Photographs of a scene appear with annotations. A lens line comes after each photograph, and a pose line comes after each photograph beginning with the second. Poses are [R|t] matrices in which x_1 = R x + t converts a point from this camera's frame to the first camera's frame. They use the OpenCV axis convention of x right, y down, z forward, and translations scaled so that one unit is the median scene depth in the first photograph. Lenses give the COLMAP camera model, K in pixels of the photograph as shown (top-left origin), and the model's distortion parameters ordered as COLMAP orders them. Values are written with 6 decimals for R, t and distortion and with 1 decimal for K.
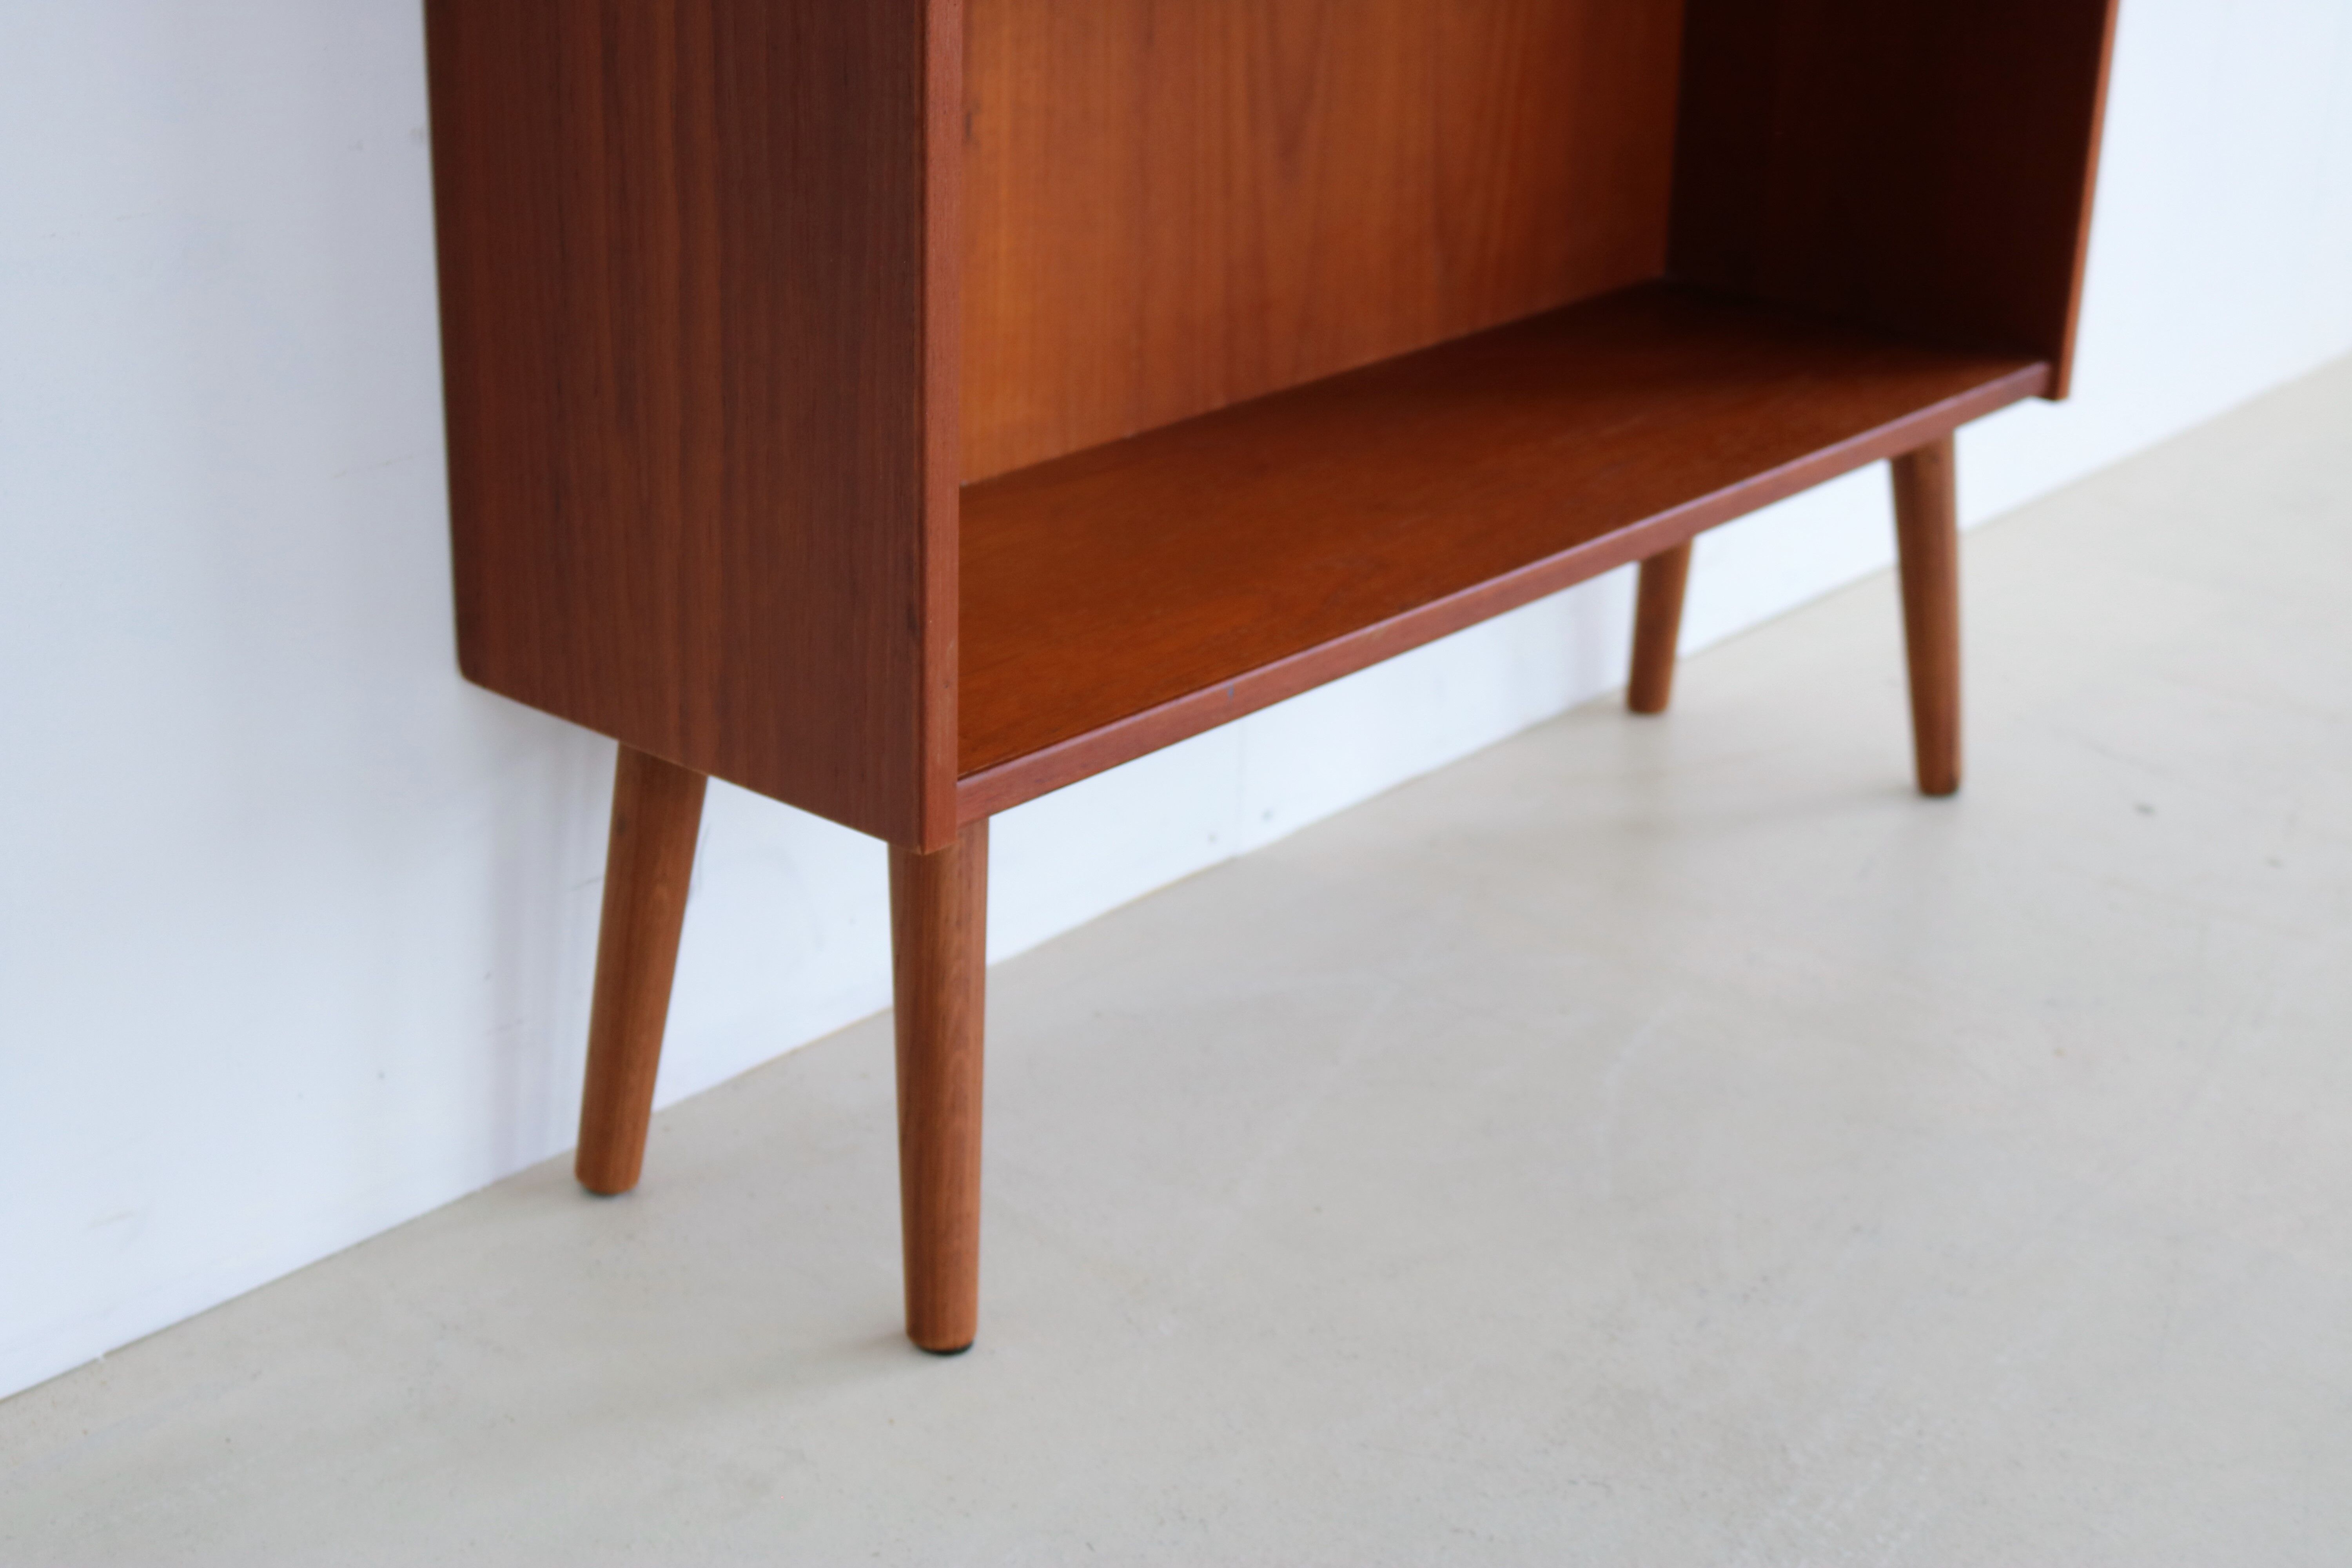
lens RADIAL K [[3471.6, 0, 1176.0], [0, 3471.6, 784.0], [0, 0, 1]] dist [-0.004091, -0.005857]
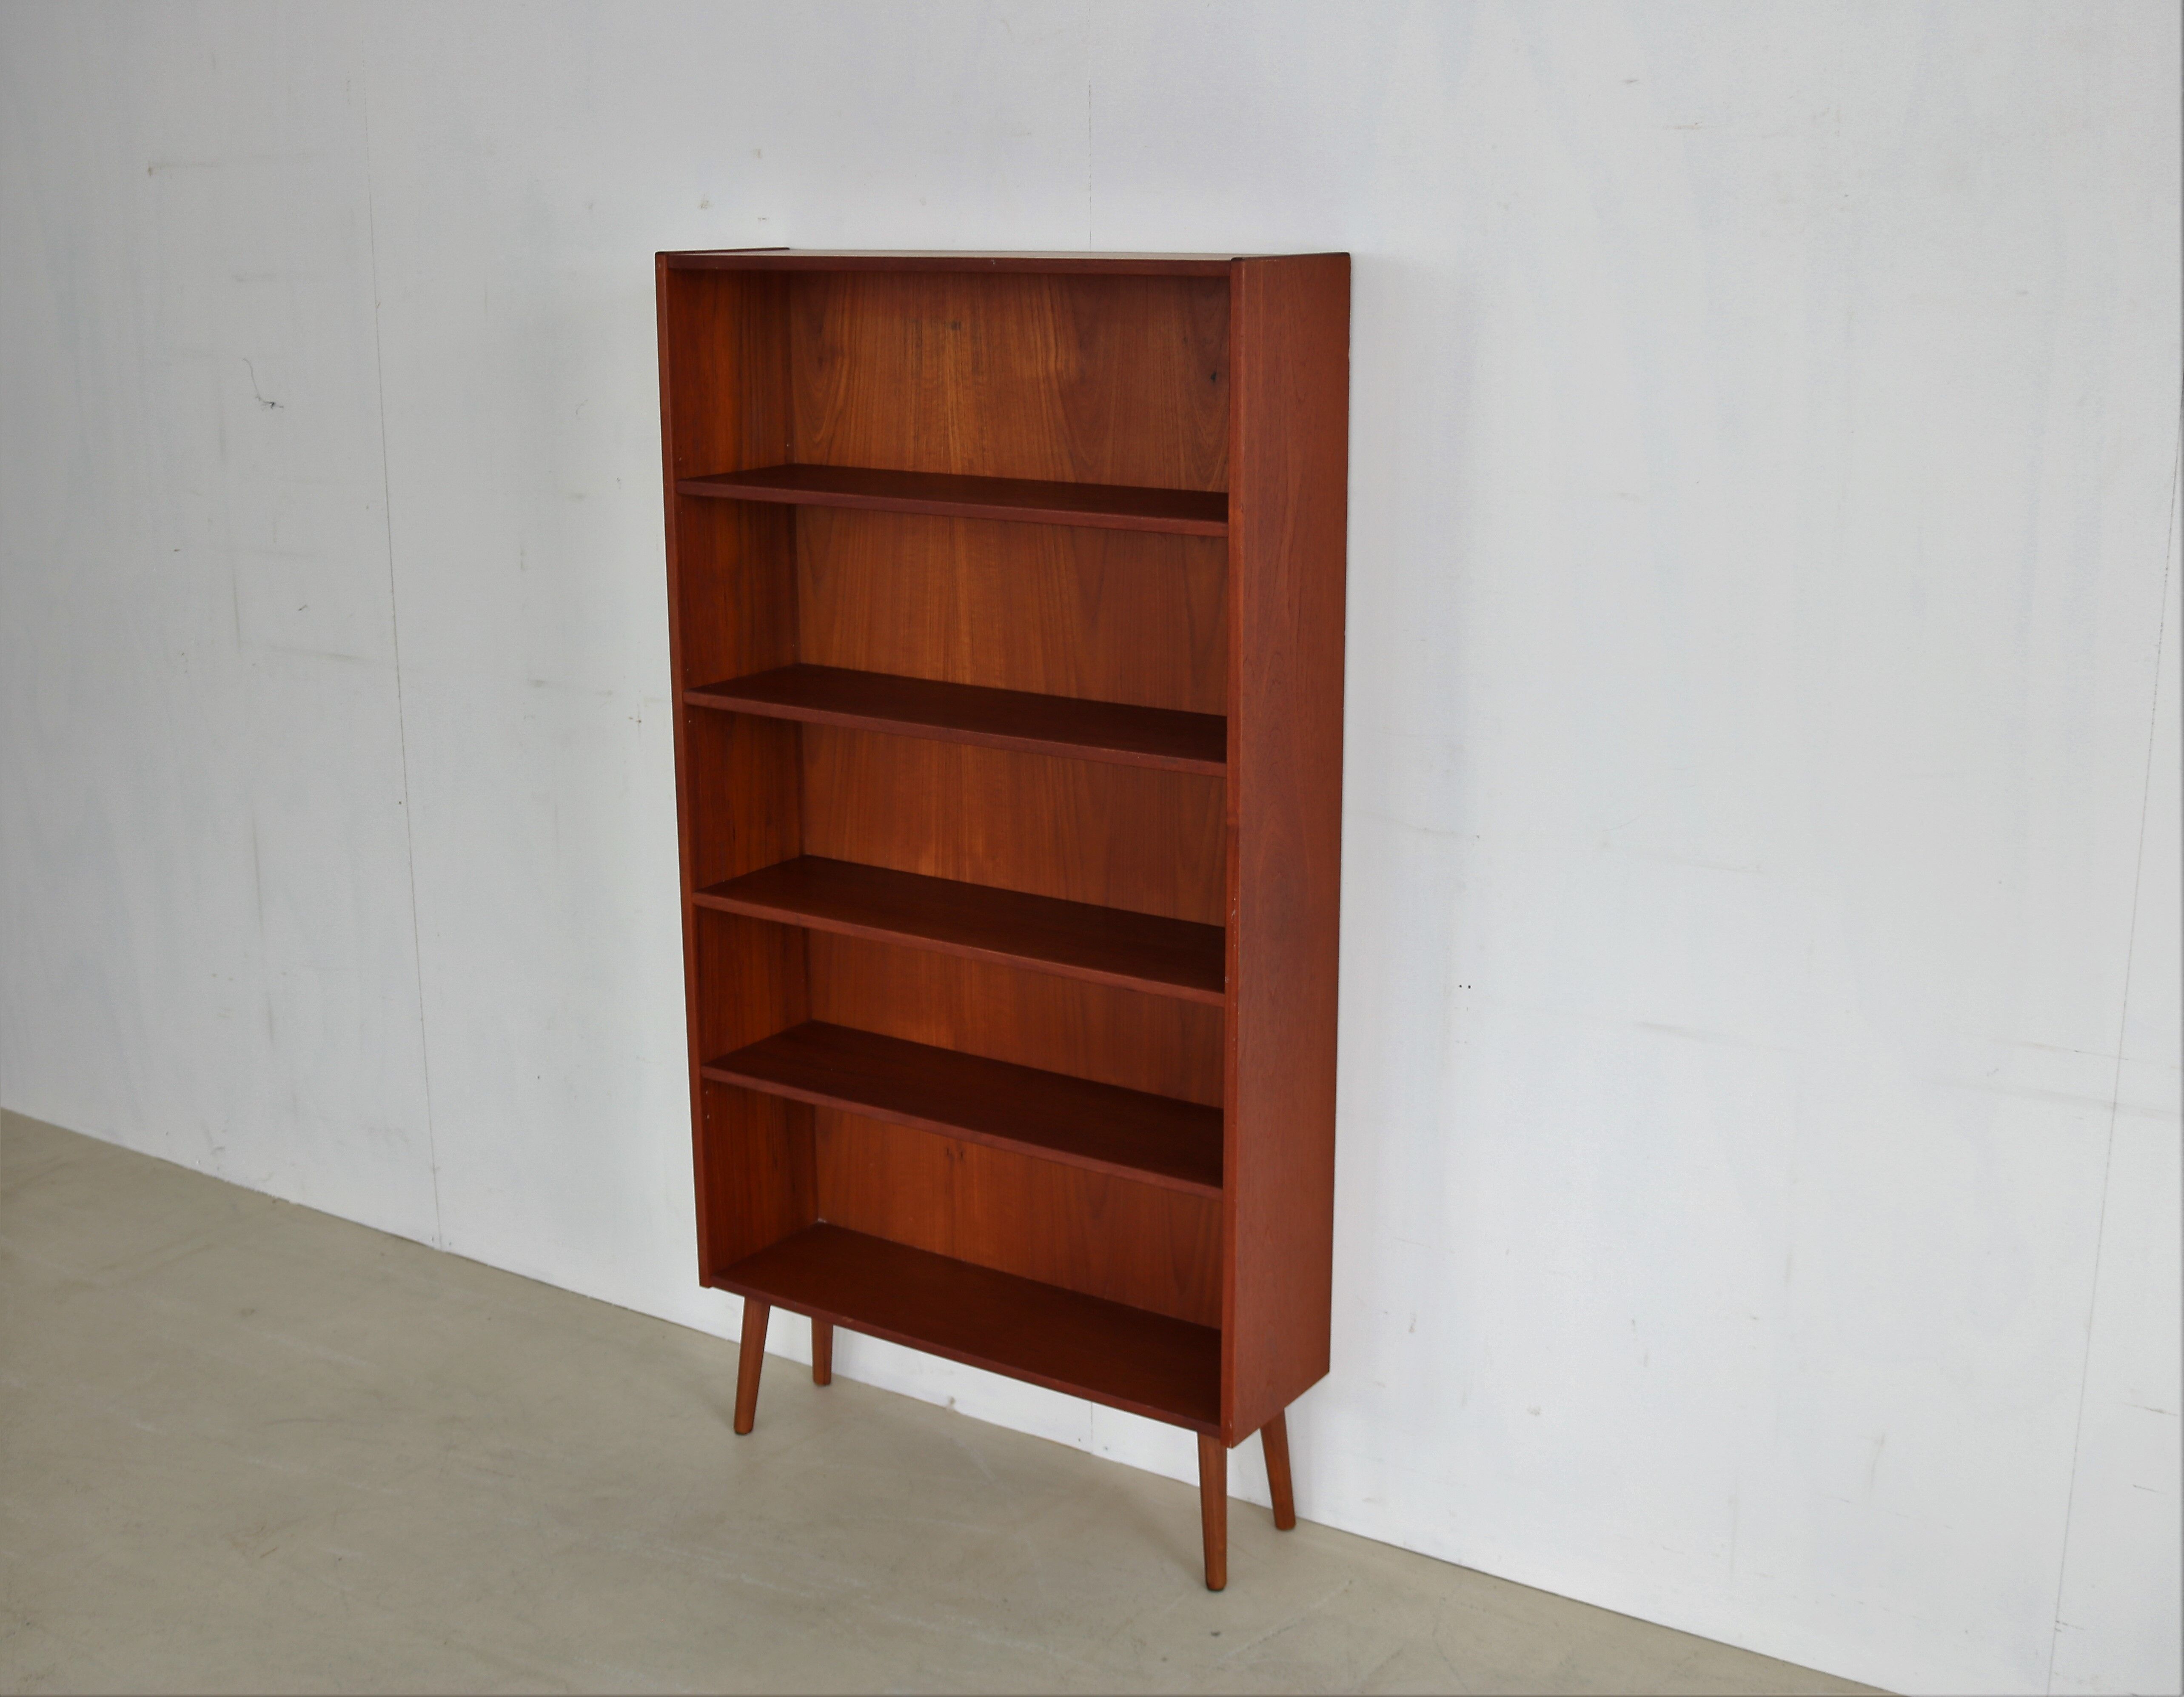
lens RADIAL K [[2609.2, 0, 1092.0], [0, 2609.2, 848.5], [0, 0, 1]] dist [-0.098012, -0.000347]
pose [[0.116824, 0.218689, -0.968776, 2.034625], [-0.366800, 0.915990, 0.162541, -0.804166], [0.922935, 0.336359, 0.187225, 0.496312]]
